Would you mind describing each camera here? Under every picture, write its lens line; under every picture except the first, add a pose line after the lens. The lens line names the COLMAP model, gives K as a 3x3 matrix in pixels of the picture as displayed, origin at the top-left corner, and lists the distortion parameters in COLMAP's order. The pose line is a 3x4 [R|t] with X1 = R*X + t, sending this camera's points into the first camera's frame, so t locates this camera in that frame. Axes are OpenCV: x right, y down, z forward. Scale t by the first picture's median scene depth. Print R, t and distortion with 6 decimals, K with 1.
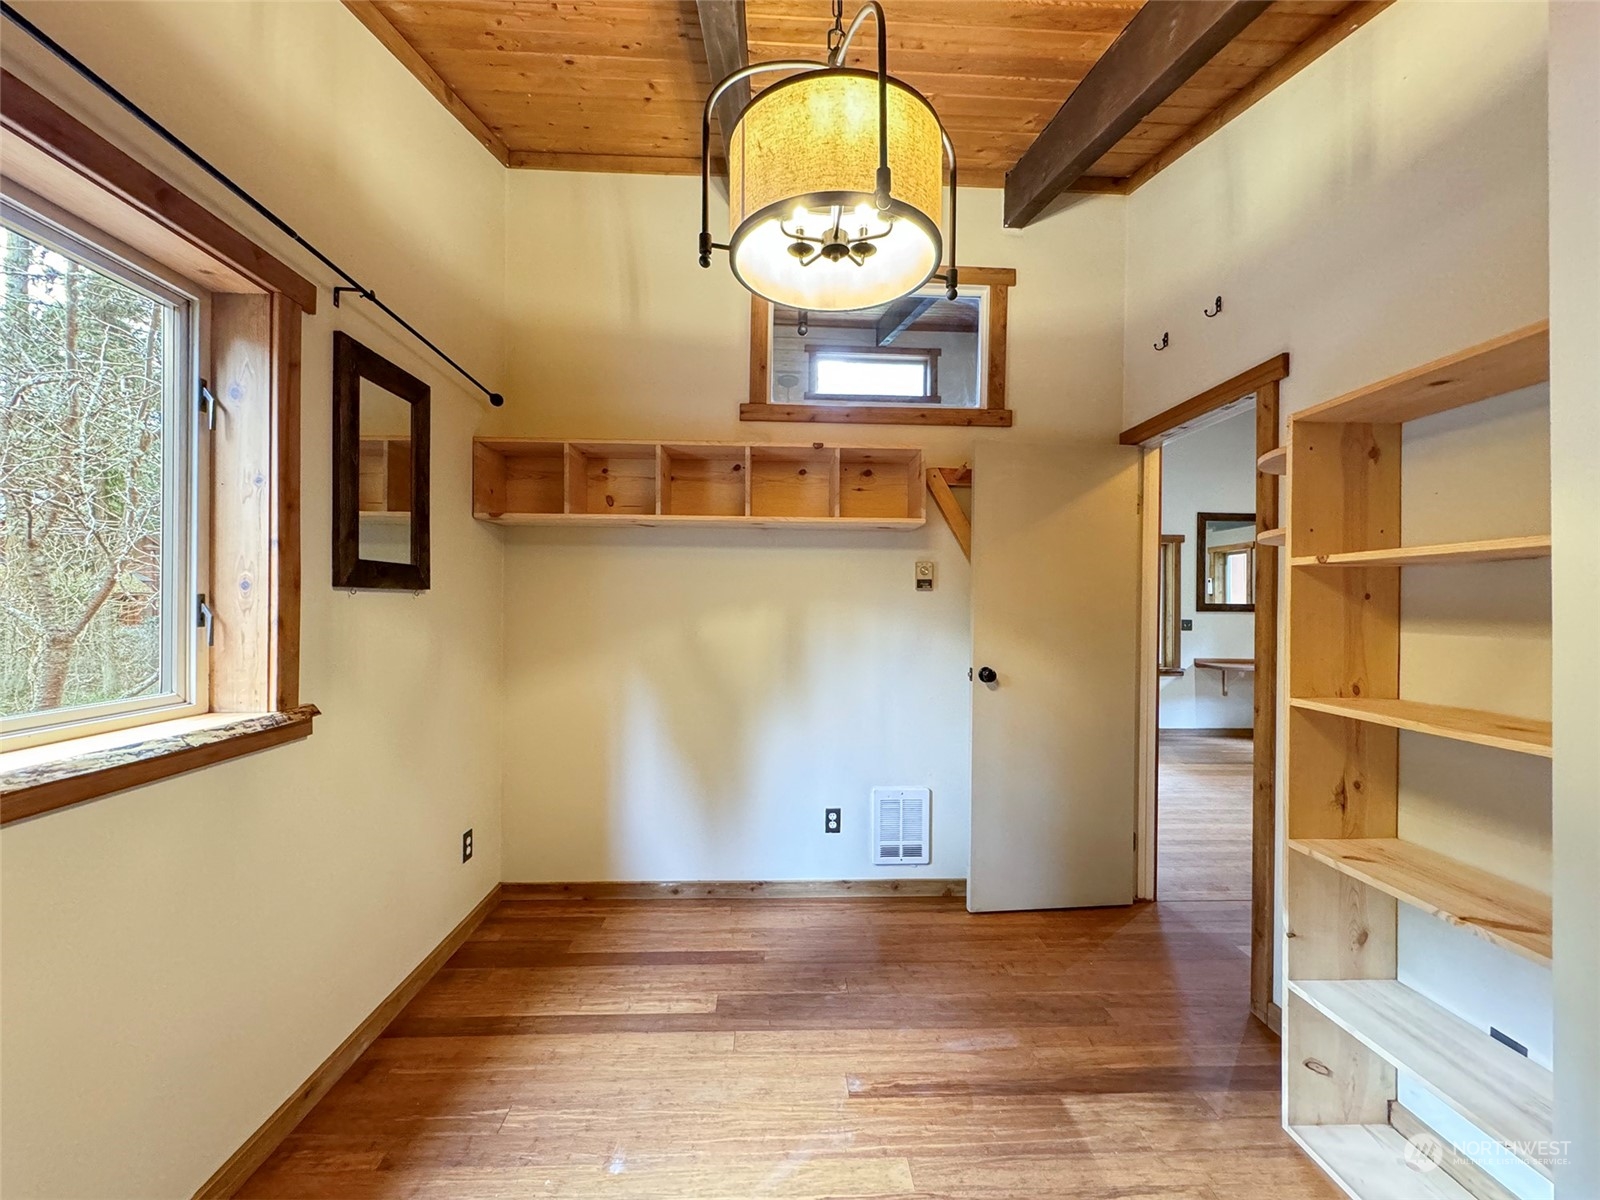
lens RADIAL K [[638.1, 0, 801.8], [0, 638.1, 604.1], [0, 0, 1]] dist [-0.000113, 0.000100]
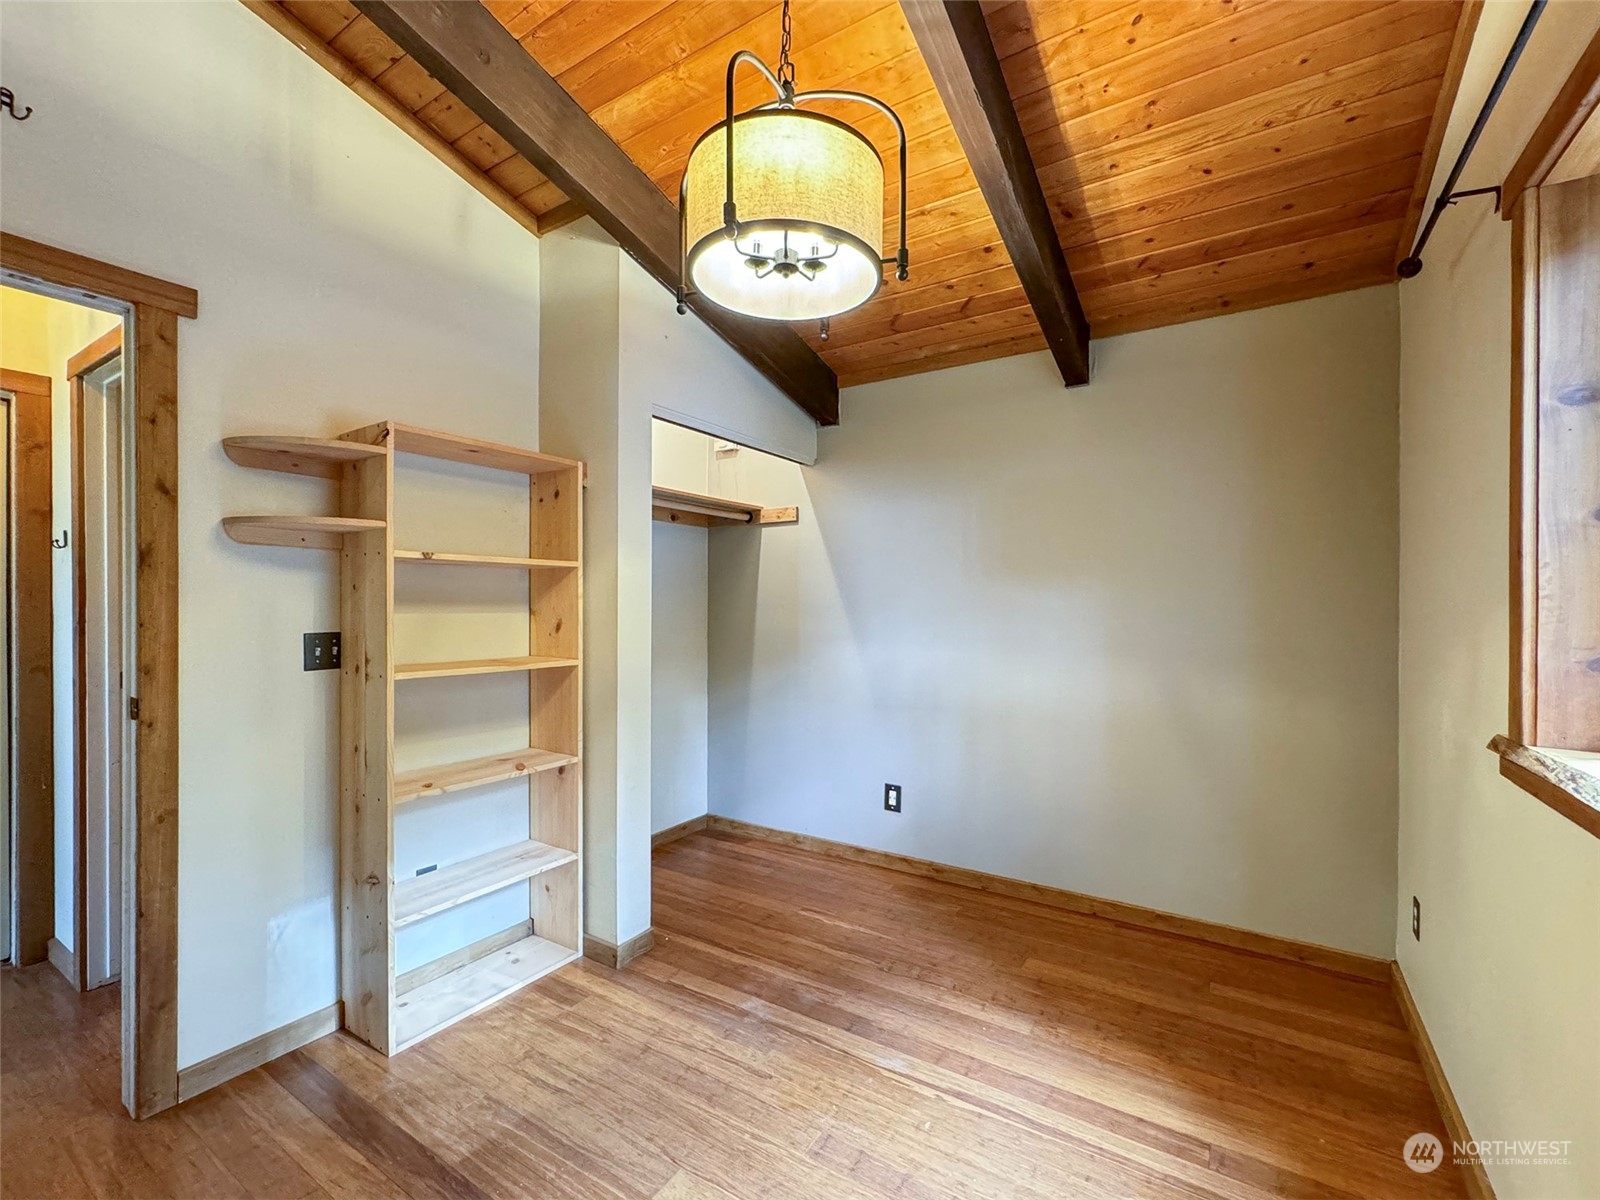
lens RADIAL K [[689.9, 0, 805.6], [0, 689.9, 606.2], [0, 0, 1]] dist [0.001298, 0.001097]
pose [[-0.820177, -0.013620, 0.571948, -0.359627], [-0.012023, 0.999906, 0.006571, 0.006954], [-0.571984, -0.001487, -0.820263, 1.068312]]
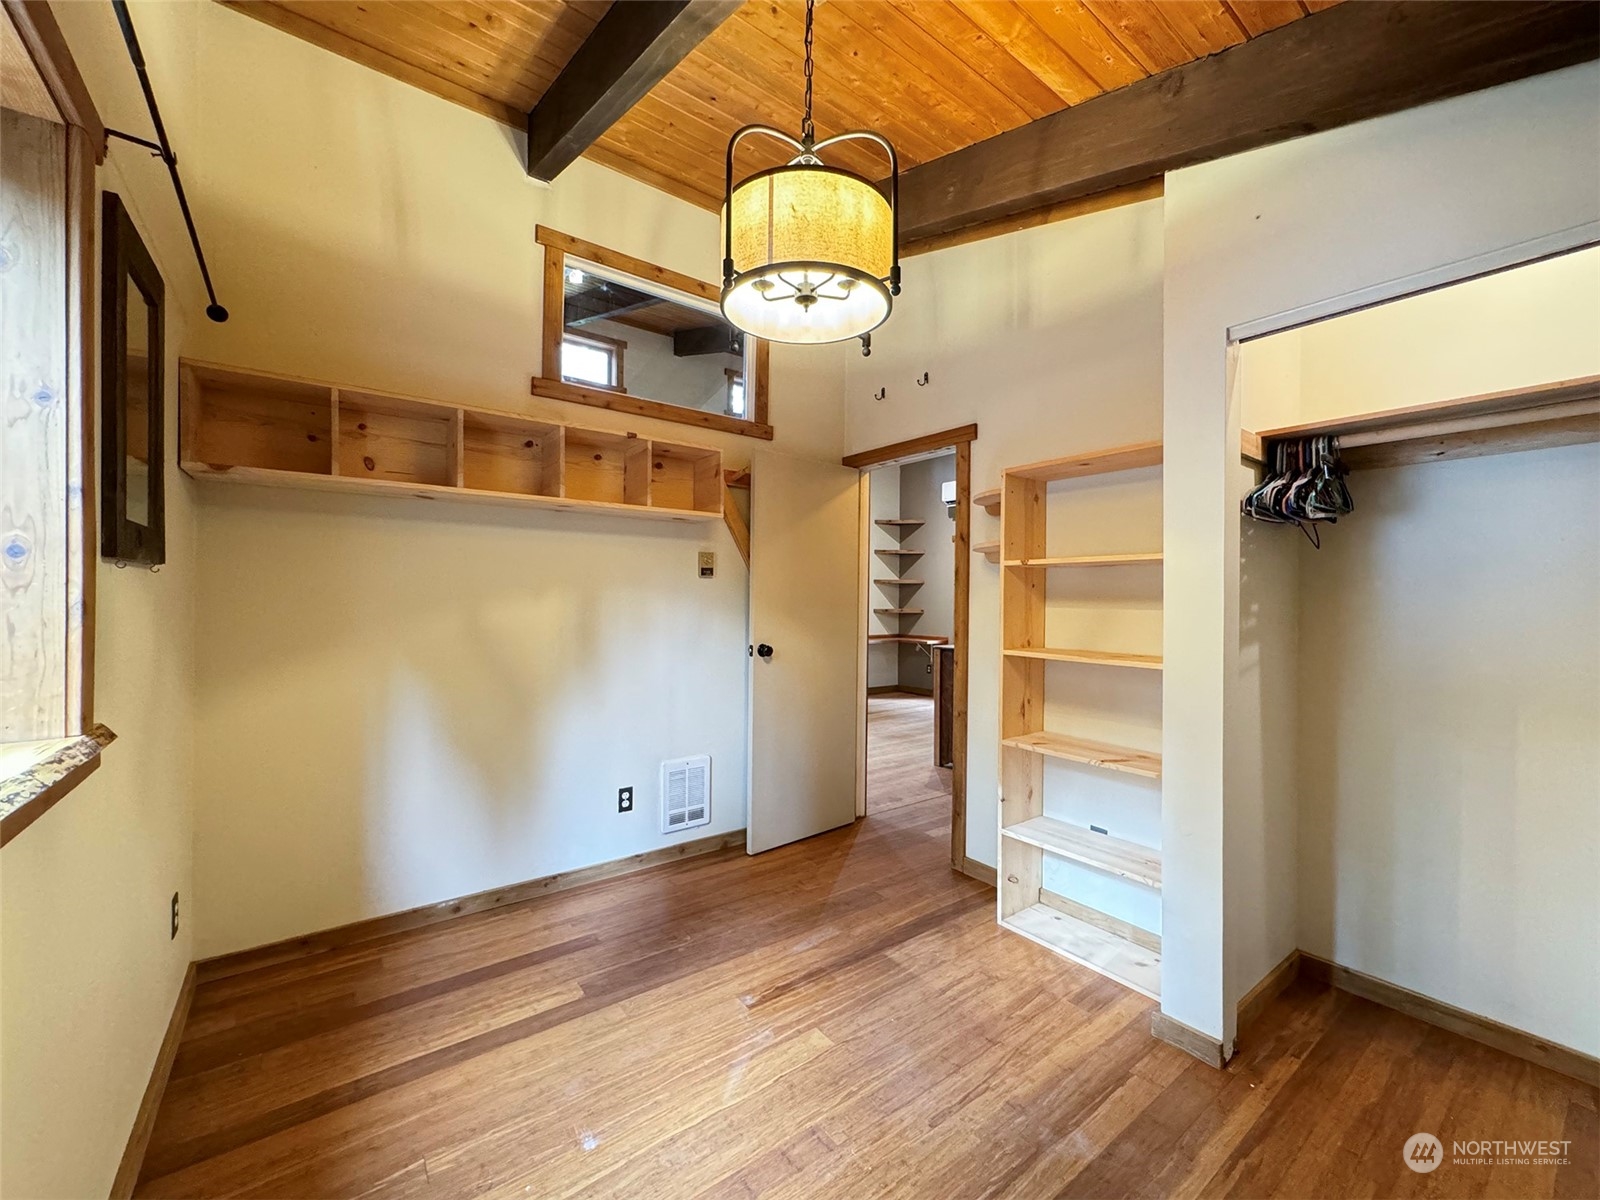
lens RADIAL K [[638.9, 0, 800.0], [0, 638.9, 600.0], [0, 0, 1]] dist [-0.000472, 0.000083]
pose [[0.823962, -0.002490, 0.566640, -0.361605], [-0.003190, 0.999954, 0.009034, 0.008003], [-0.566636, -0.009251, 0.823916, -0.007744]]
